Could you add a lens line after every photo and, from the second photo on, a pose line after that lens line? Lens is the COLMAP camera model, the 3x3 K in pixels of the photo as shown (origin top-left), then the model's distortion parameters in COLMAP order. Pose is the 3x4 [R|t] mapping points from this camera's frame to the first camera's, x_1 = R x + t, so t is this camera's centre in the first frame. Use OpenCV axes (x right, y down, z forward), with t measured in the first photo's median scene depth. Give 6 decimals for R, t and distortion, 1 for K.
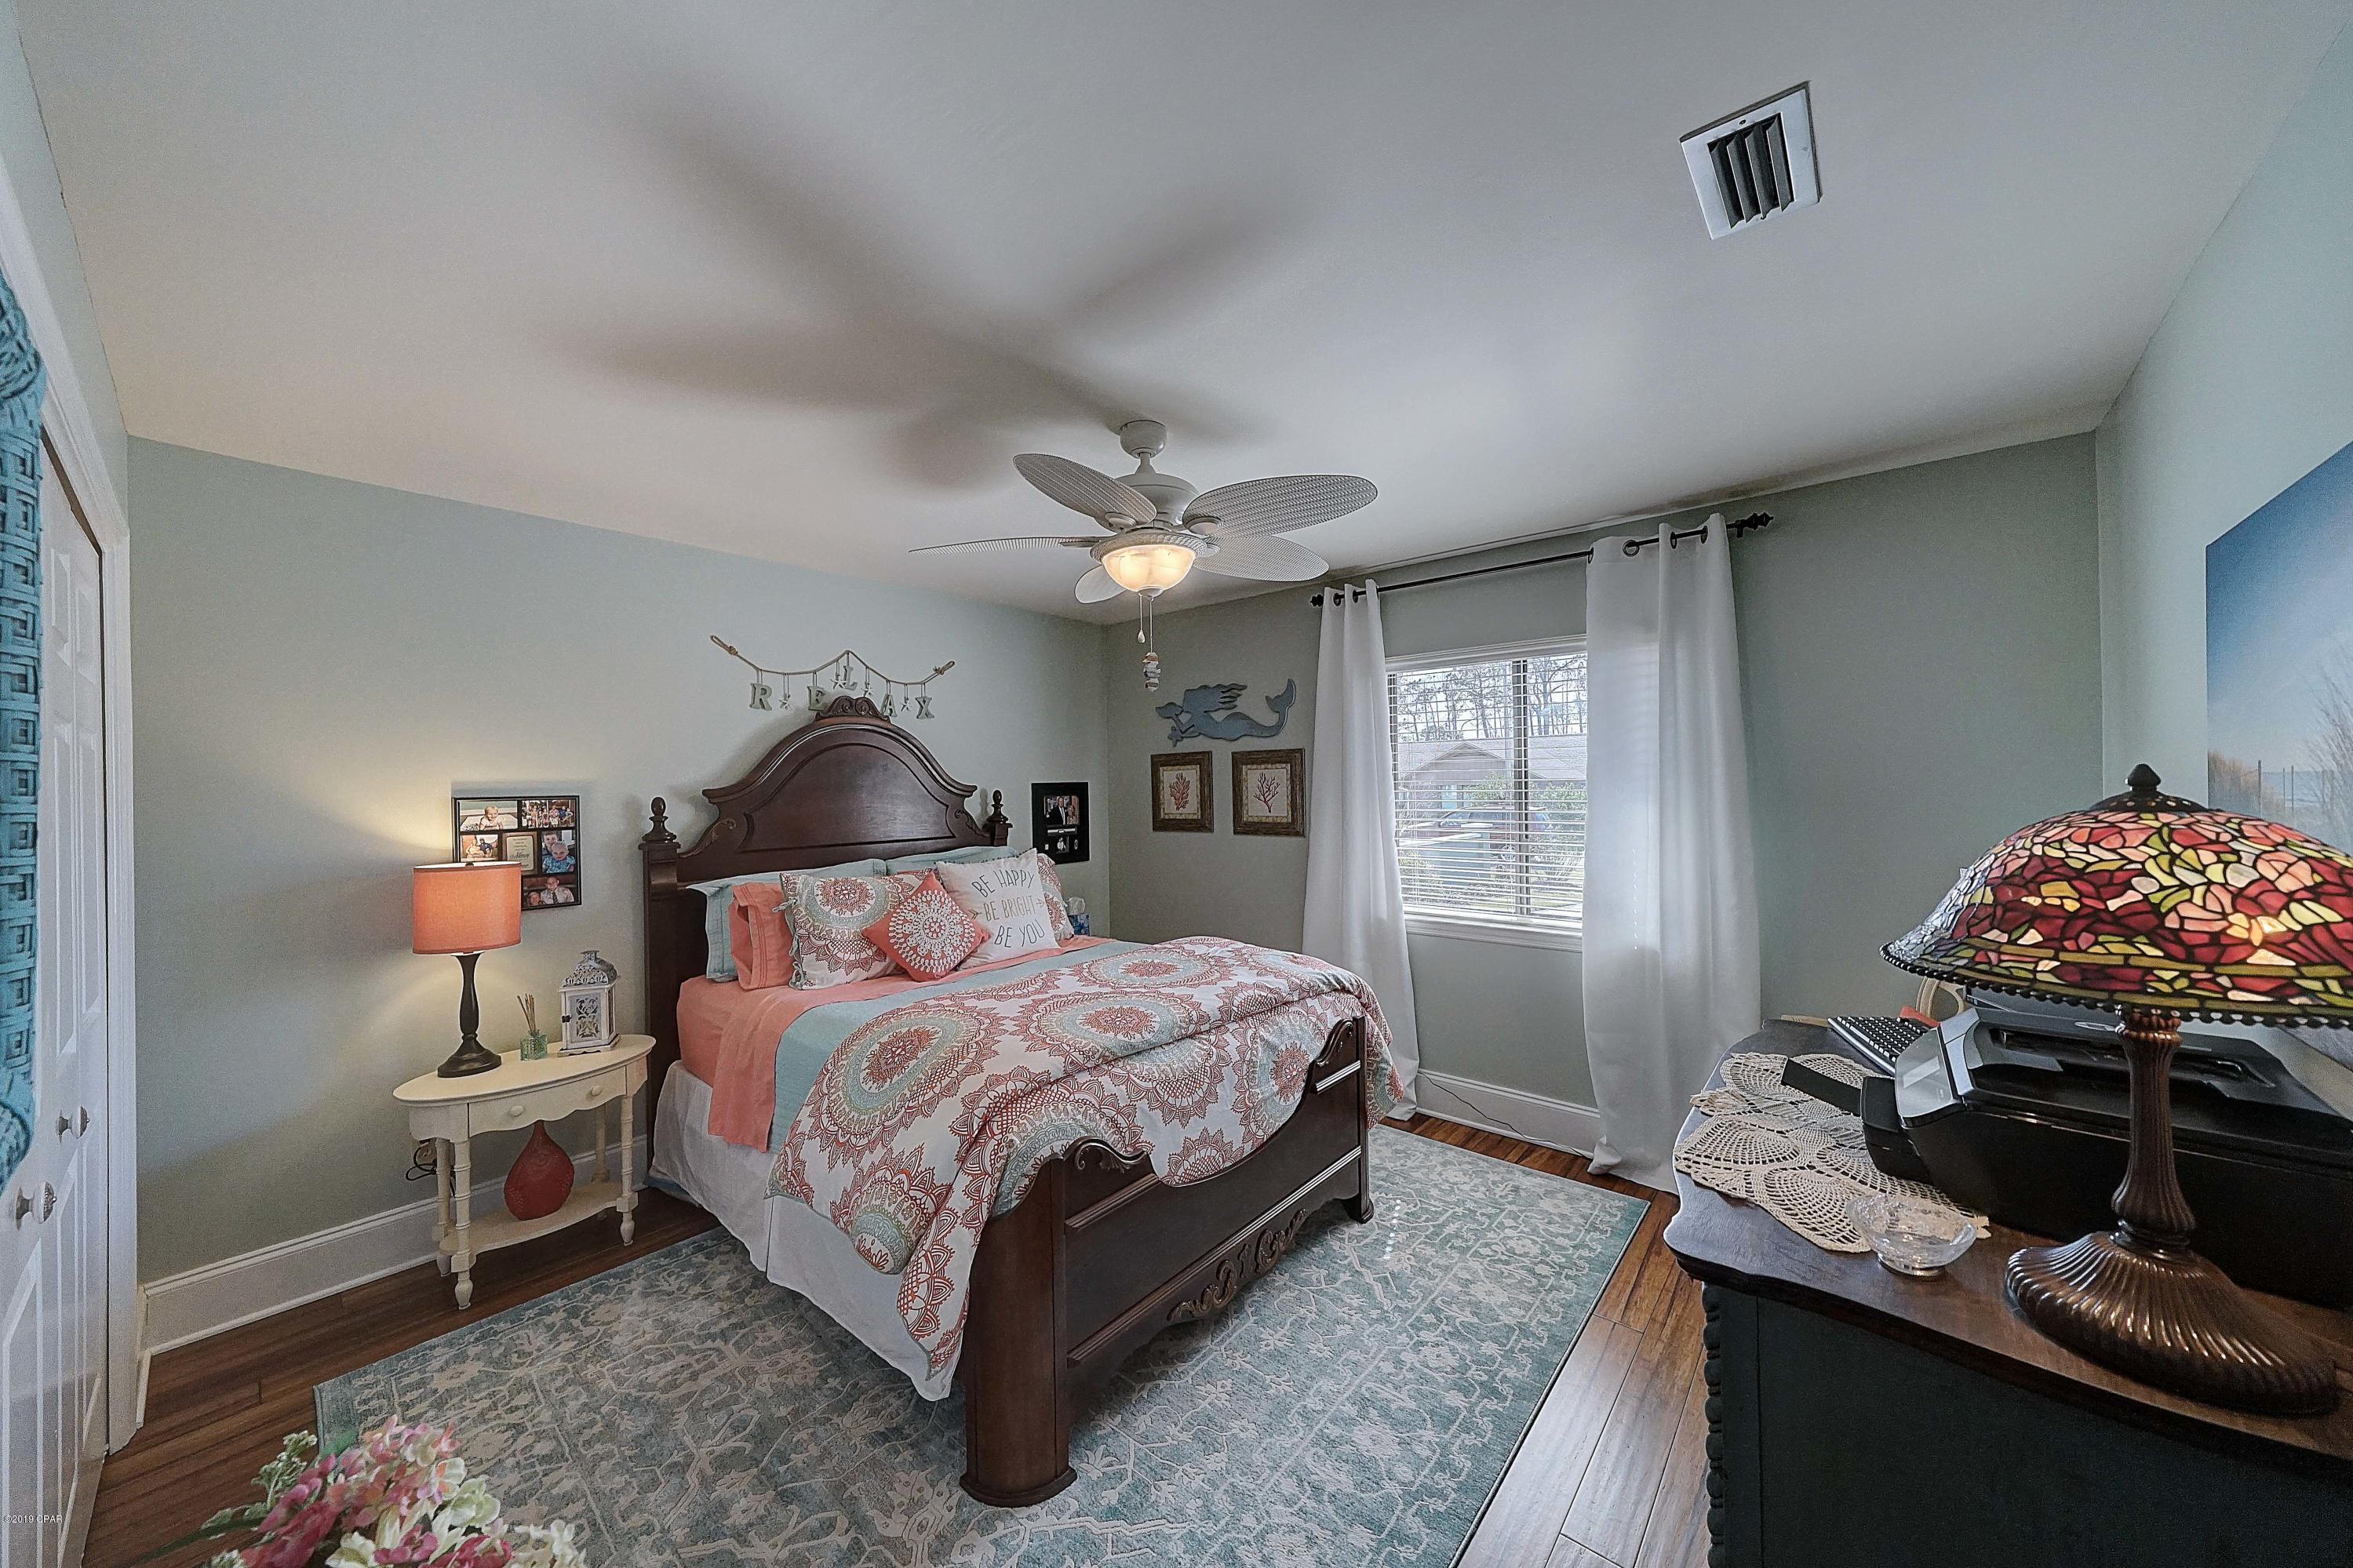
lens RADIAL K [[810.3, 0, 1177.2], [0, 810.3, 780.1], [0, 0, 1]] dist [0.005791, -0.000703]
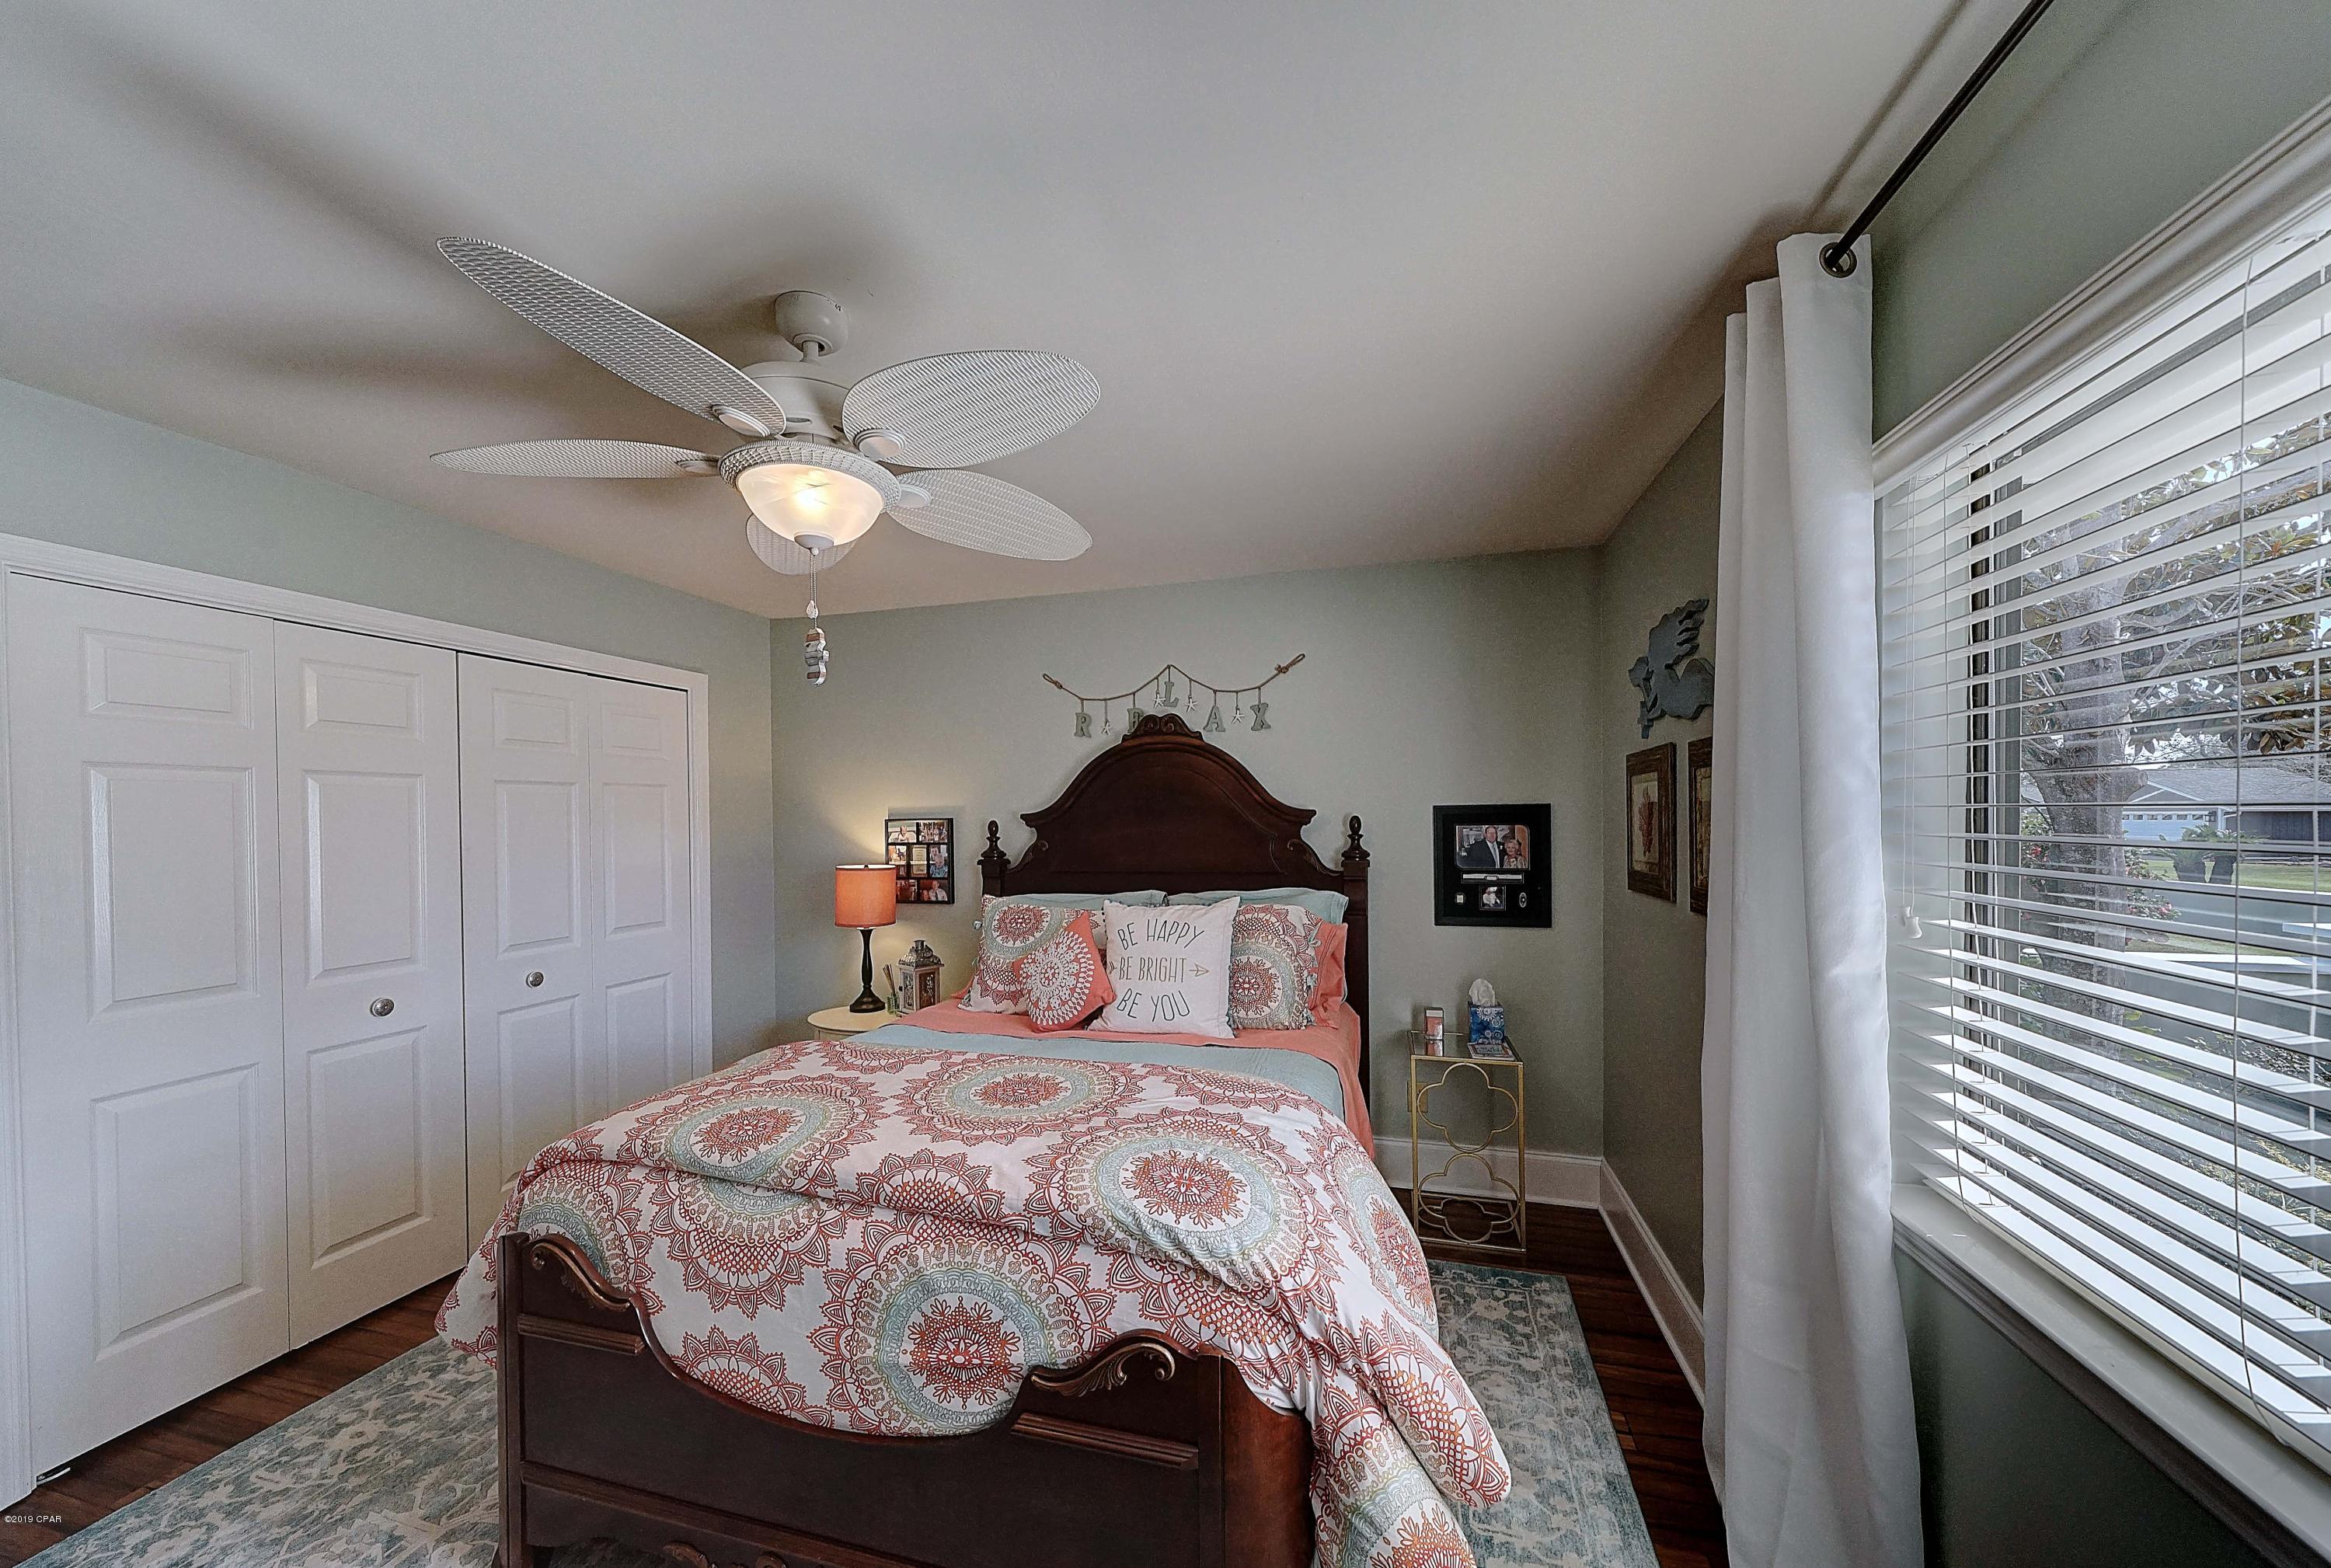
lens RADIAL K [[826.7, 0, 1170.1], [0, 826.7, 822.9], [0, 0, 1]] dist [-0.001176, -0.000114]
pose [[0.433173, 0.020081, -0.901087, 0.606608], [0.009674, 0.999591, 0.026926, -0.005618], [0.901259, -0.020381, 0.432802, 0.788174]]
